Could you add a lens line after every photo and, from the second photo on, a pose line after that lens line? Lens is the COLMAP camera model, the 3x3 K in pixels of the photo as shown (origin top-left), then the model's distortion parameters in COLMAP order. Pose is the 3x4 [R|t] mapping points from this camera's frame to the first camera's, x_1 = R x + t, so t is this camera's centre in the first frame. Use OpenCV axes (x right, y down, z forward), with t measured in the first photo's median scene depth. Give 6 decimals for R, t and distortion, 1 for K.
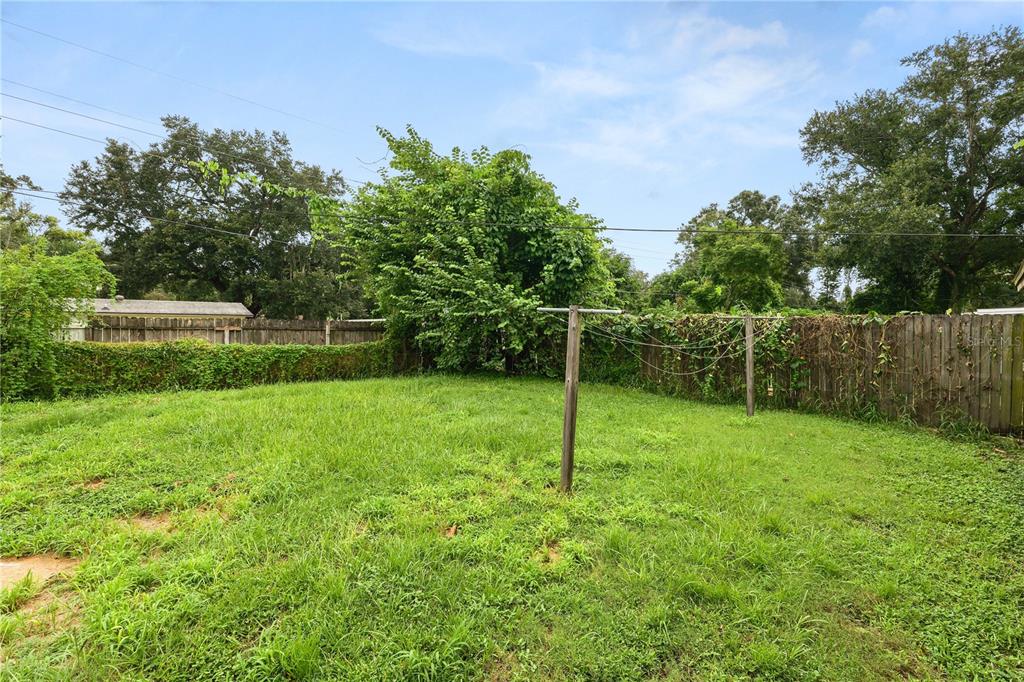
lens RADIAL K [[418.1, 0, 511.3], [0, 418.1, 338.6], [0, 0, 1]] dist [-0.012104, 0.000966]
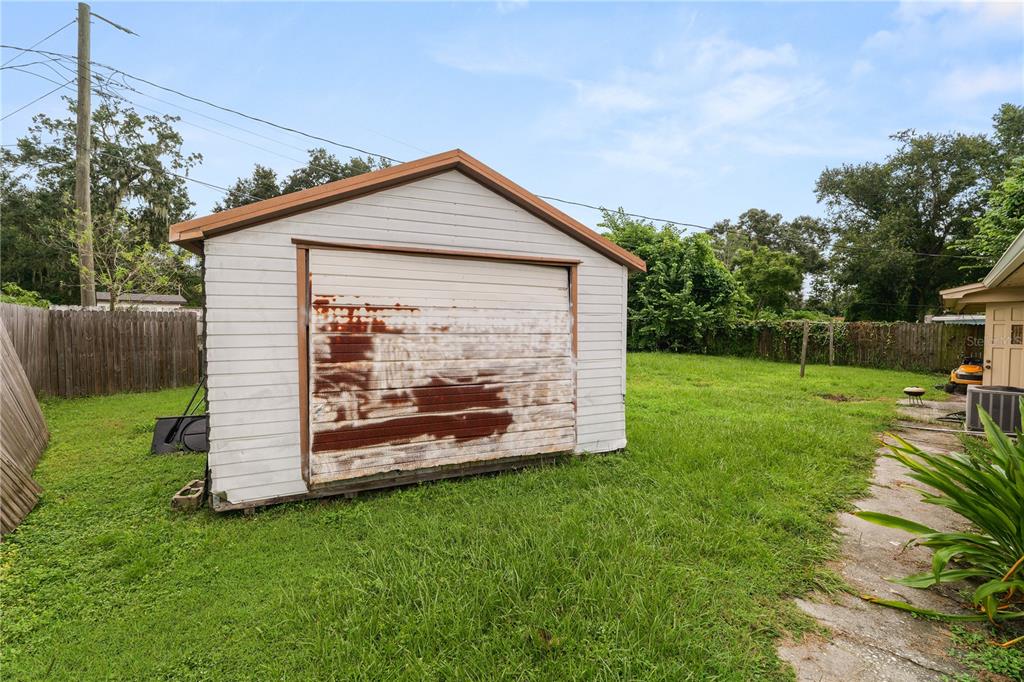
lens RADIAL K [[418.1, 0, 512.6], [0, 418.1, 341.3], [0, 0, 1]] dist [-0.012104, 0.000966]
pose [[0.999015, 0.009839, 0.043260, -0.392419], [-0.010705, 0.999746, 0.019836, 0.007011], [-0.043054, -0.020280, 0.998867, -0.367180]]
